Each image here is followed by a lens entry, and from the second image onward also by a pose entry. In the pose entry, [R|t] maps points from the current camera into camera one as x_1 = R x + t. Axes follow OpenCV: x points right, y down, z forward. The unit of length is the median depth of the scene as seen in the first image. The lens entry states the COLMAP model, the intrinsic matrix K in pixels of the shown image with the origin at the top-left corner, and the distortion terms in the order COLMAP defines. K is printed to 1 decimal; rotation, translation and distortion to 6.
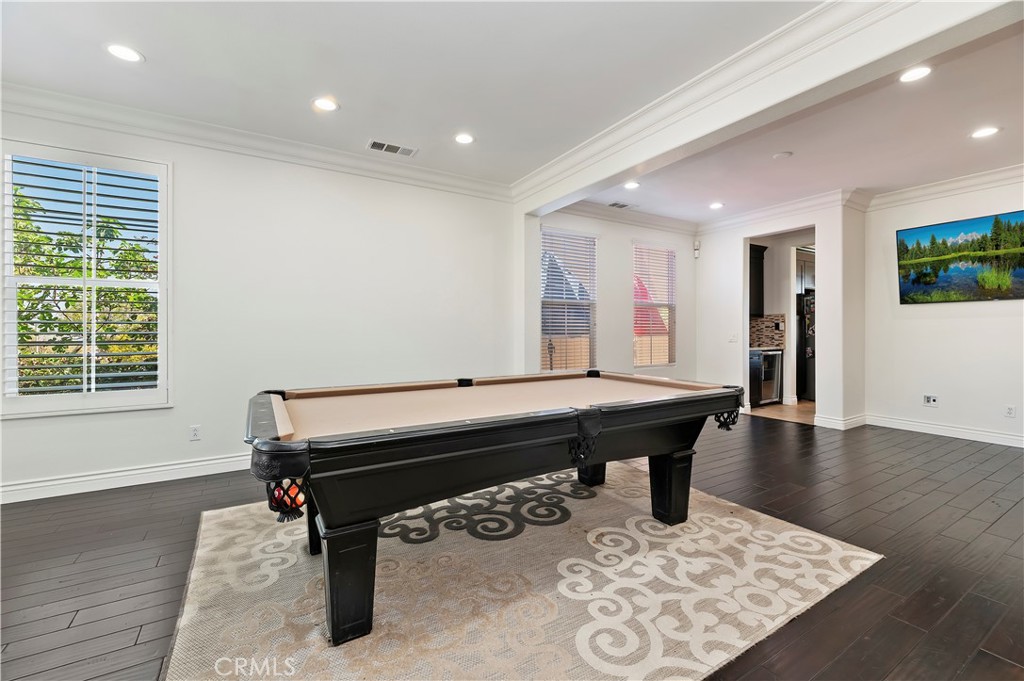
lens RADIAL K [[421.4, 0, 511.5], [0, 421.4, 337.4], [0, 0, 1]] dist [-0.001695, -0.000087]
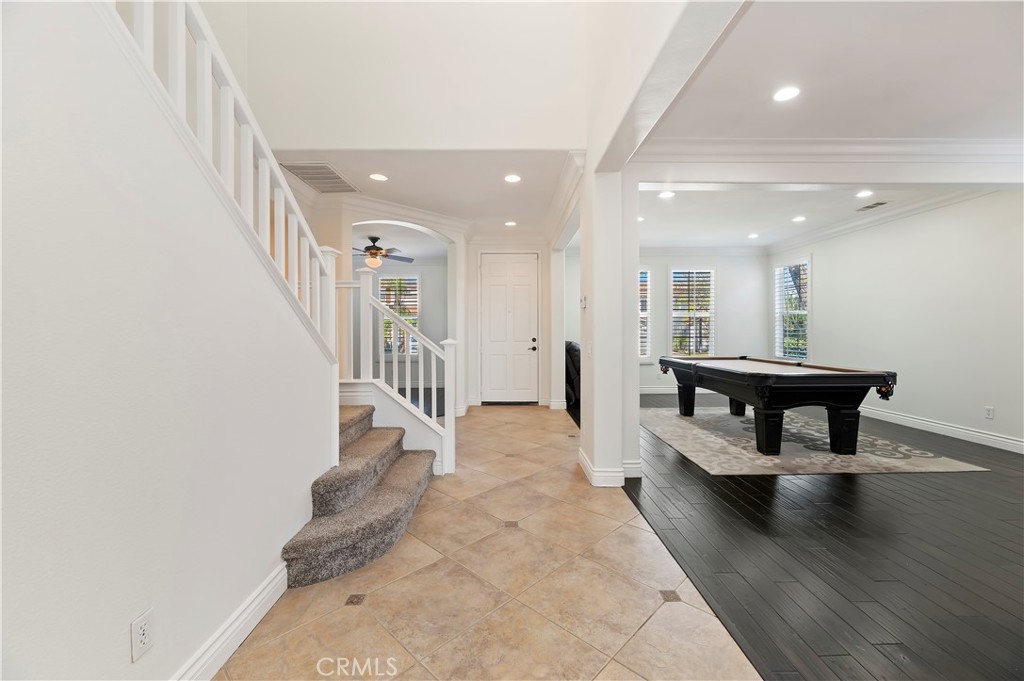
lens RADIAL K [[421.4, 0, 512.5], [0, 421.4, 337.0], [0, 0, 1]] dist [-0.001695, -0.000087]
pose [[-0.502761, 0.008594, -0.864383, 2.511957], [-0.008108, 0.999860, 0.014657, -0.031174], [0.864388, 0.014378, -0.502621, 1.067641]]
